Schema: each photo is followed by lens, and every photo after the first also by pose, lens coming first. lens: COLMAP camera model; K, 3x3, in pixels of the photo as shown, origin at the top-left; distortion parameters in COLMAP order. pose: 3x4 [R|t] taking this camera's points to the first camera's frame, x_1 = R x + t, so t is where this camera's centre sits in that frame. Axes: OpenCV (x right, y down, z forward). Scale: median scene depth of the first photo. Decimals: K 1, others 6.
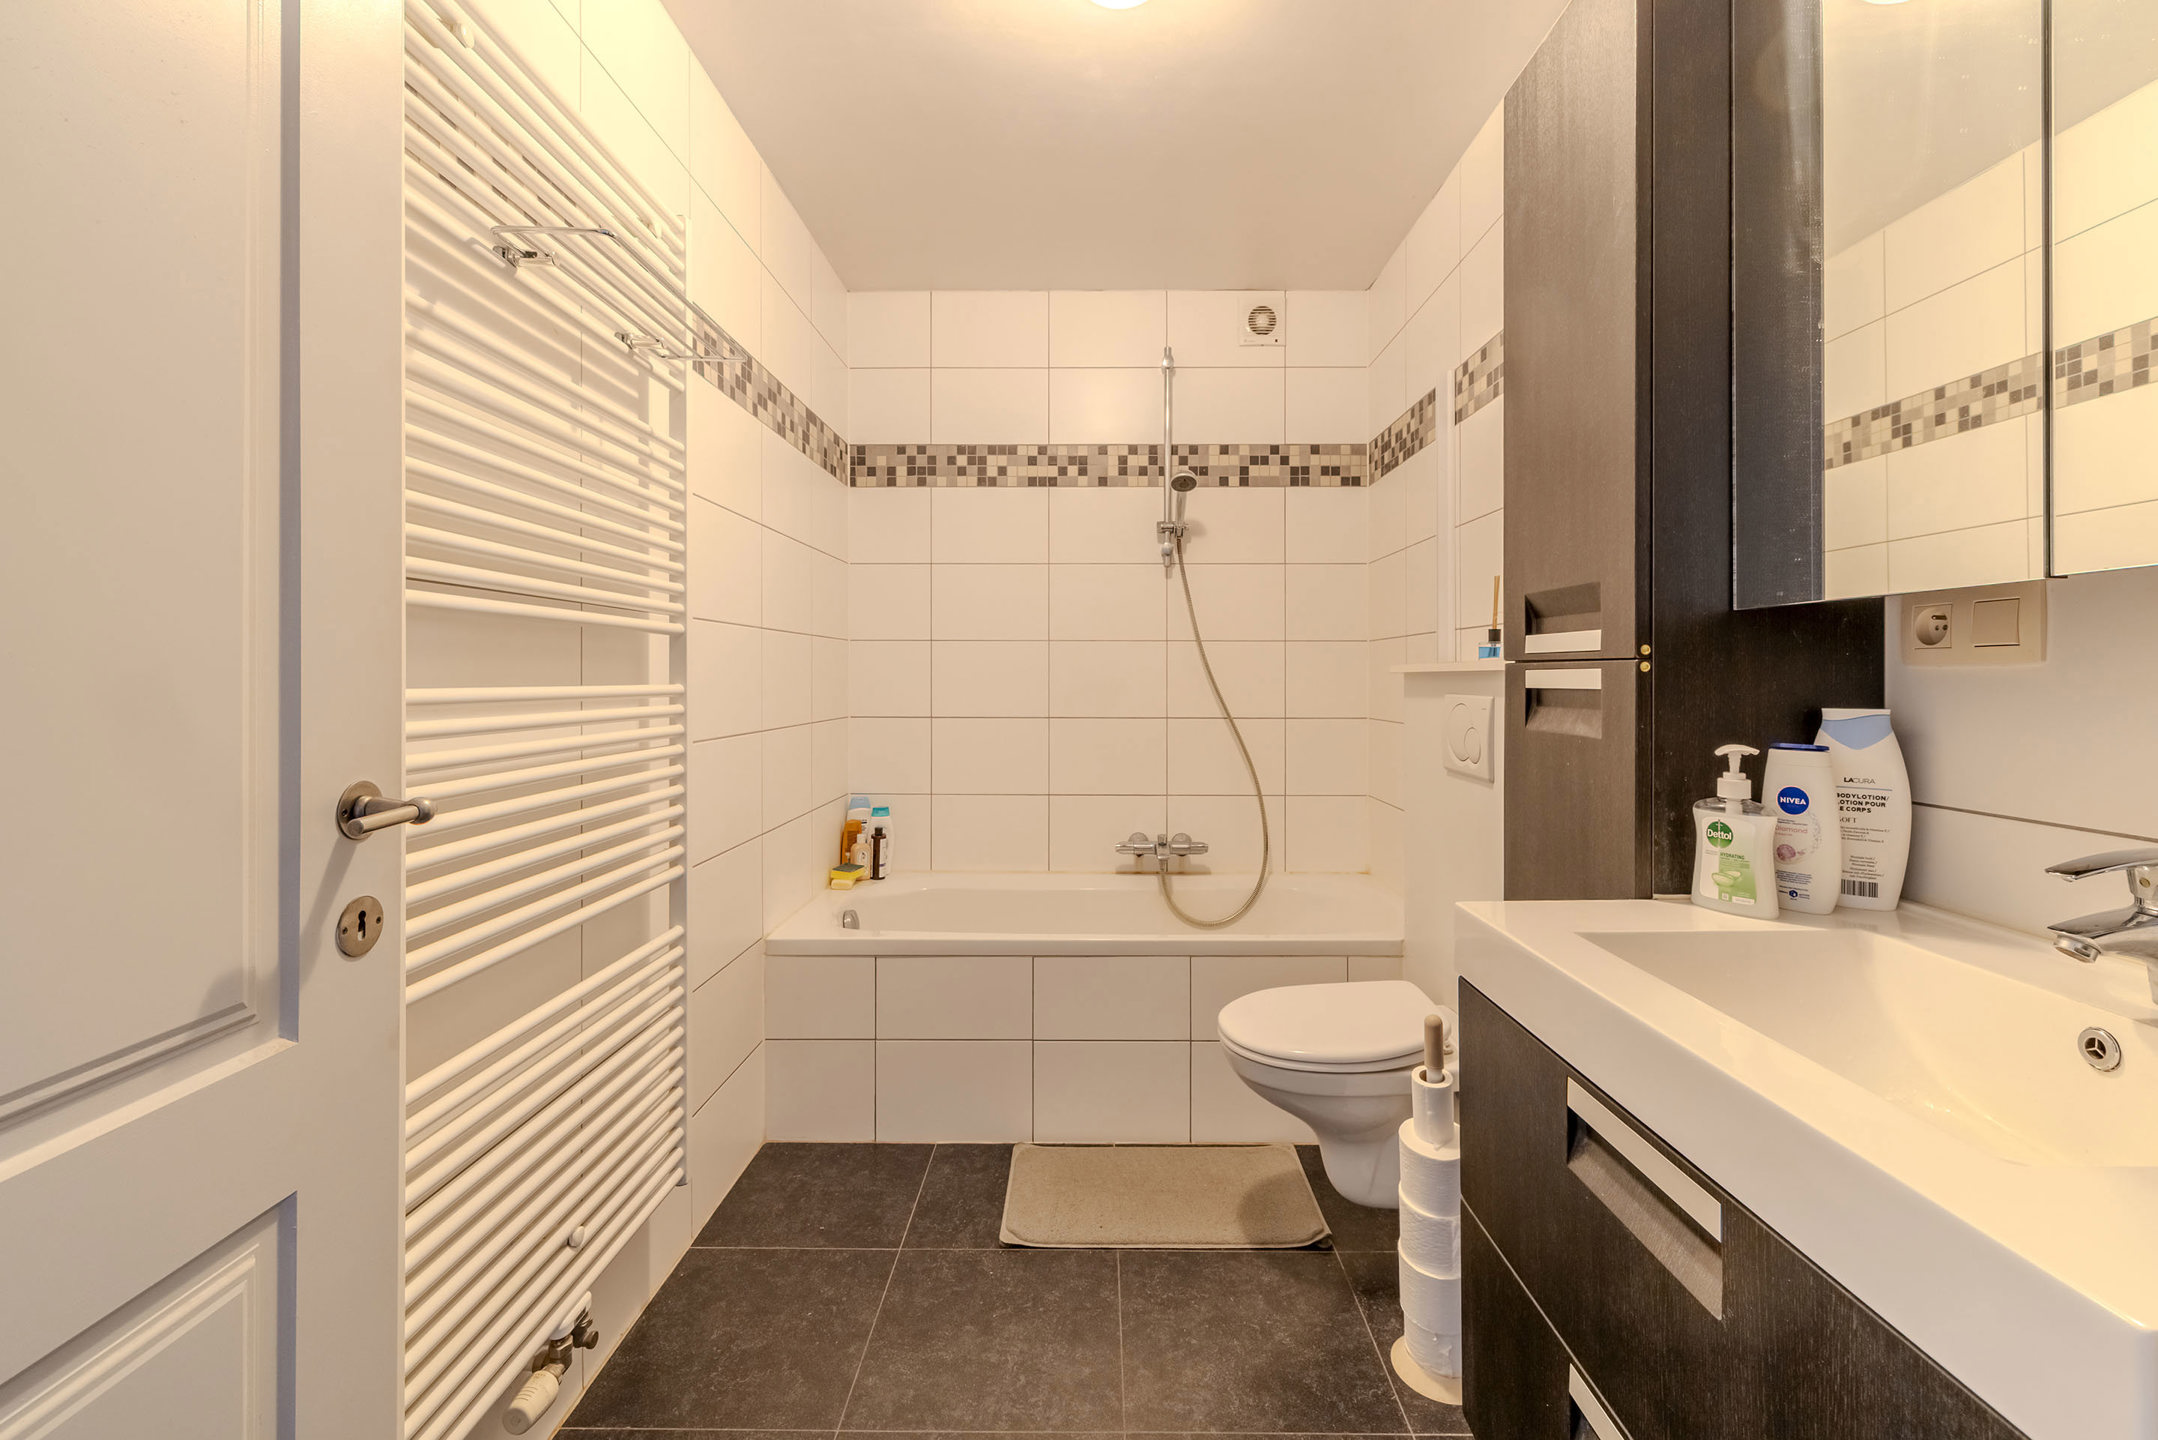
lens RADIAL K [[906.4, 0, 1078.4], [0, 906.4, 671.3], [0, 0, 1]] dist [-0.003863, -0.000889]
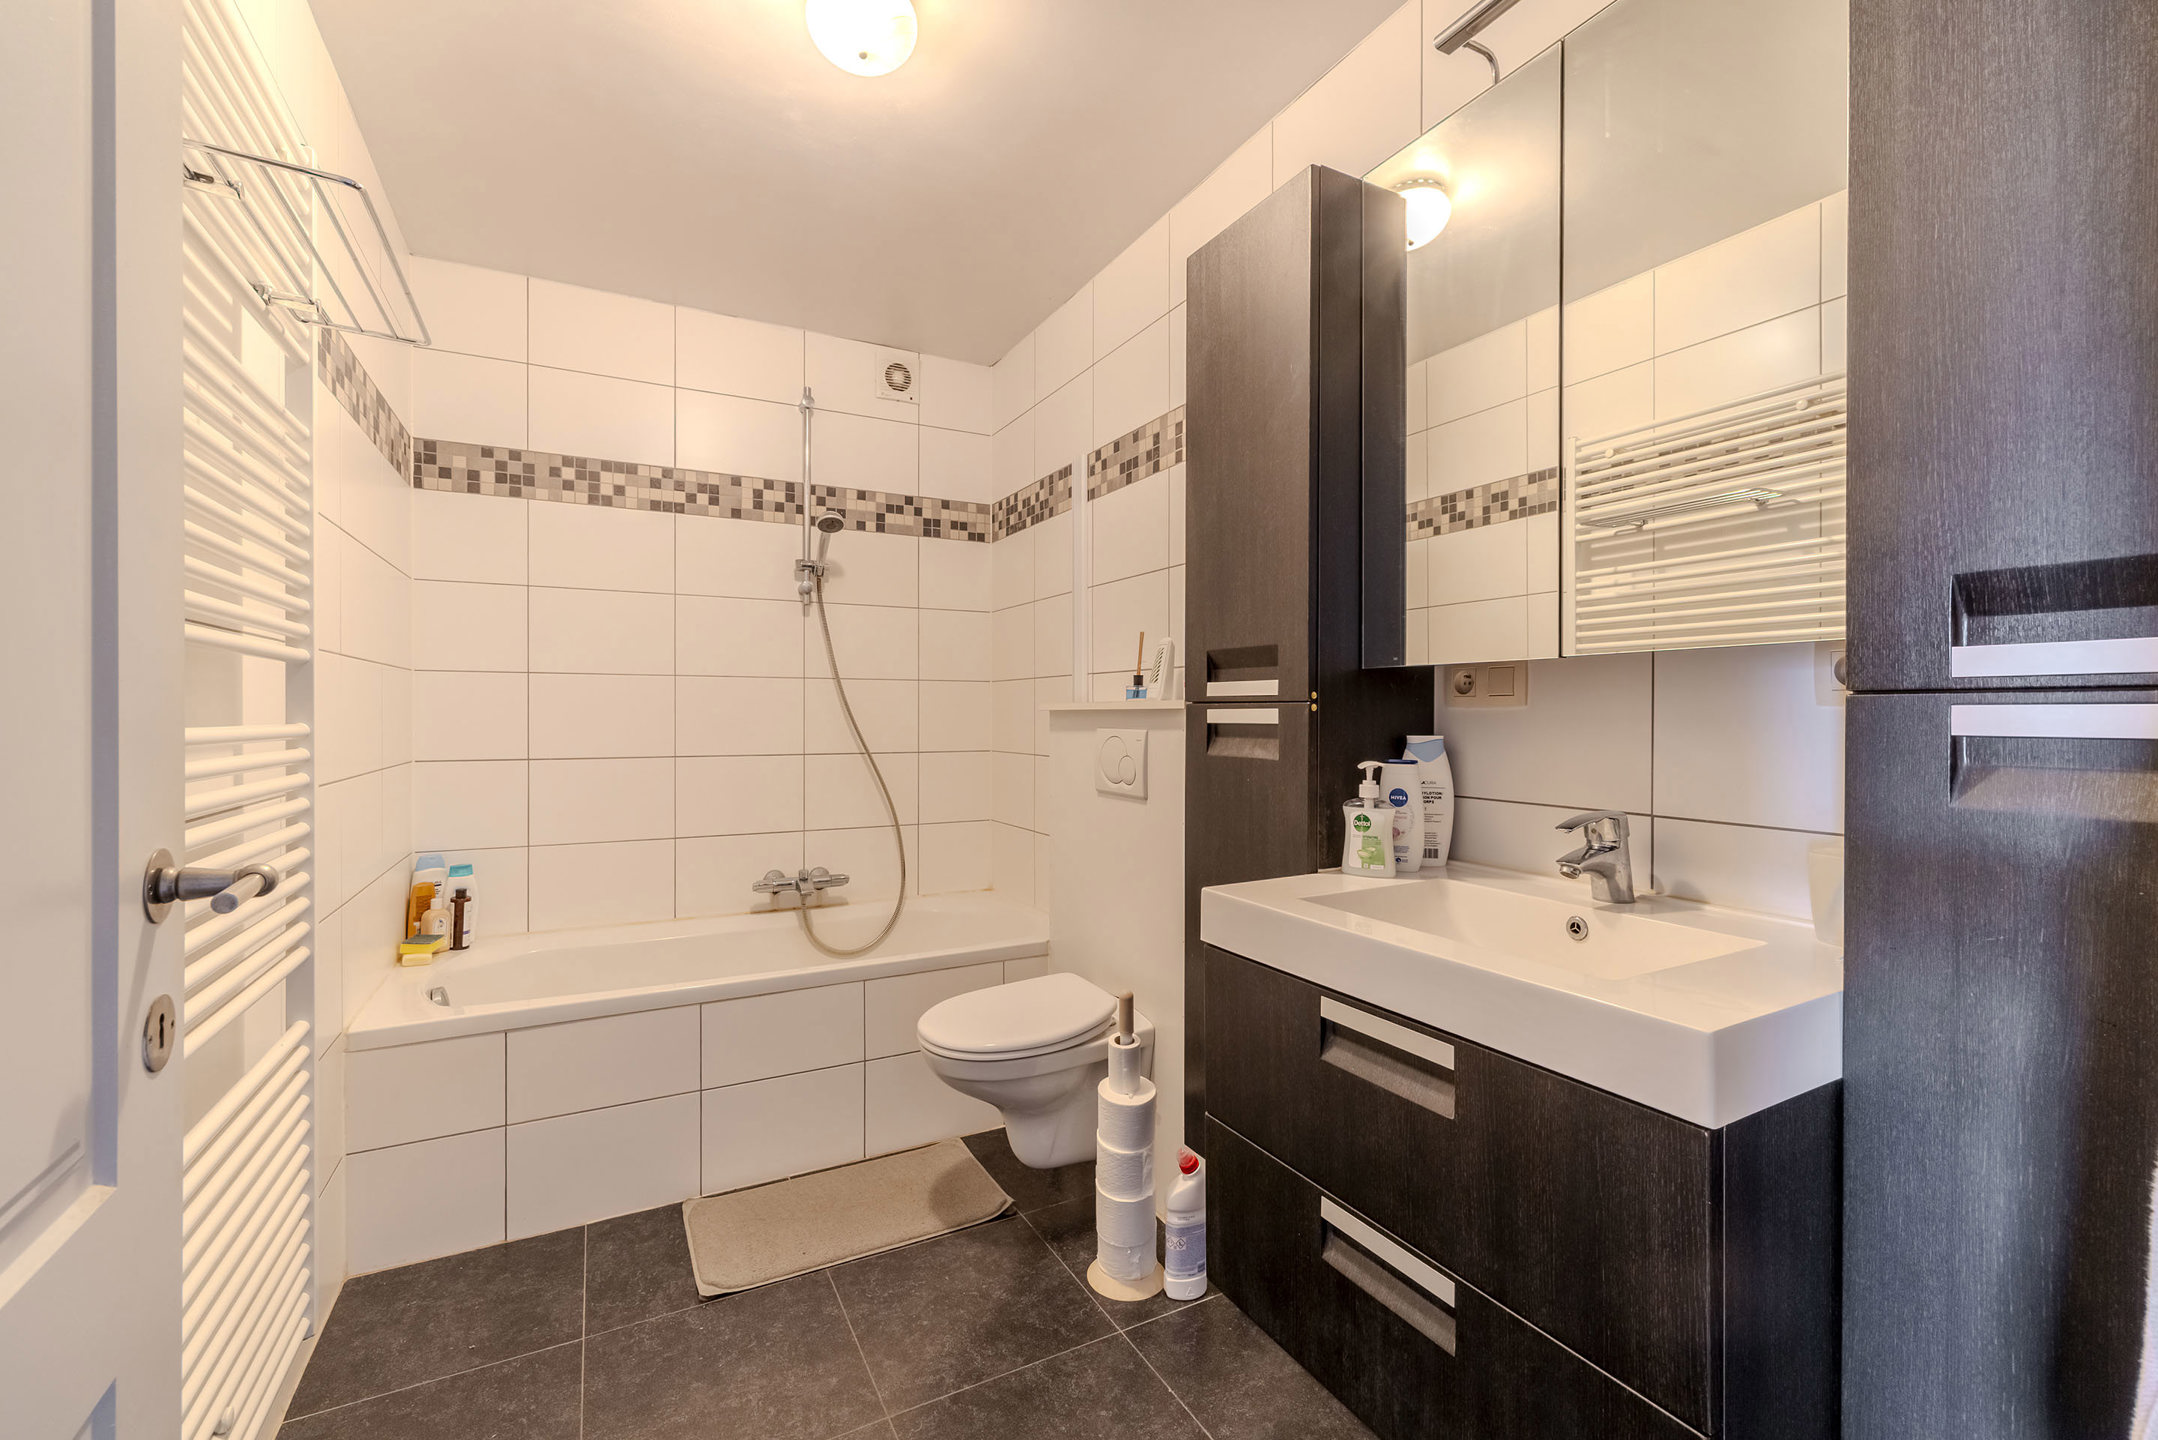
lens RADIAL K [[903.1, 0, 1042.0], [0, 903.1, 712.5], [0, 0, 1]] dist [0.000951, -0.000124]
pose [[0.886228, -0.000006, 0.463250, -0.198863], [-0.002681, 0.999983, 0.005142, -0.001699], [-0.463242, -0.005799, 0.886213, -0.022459]]
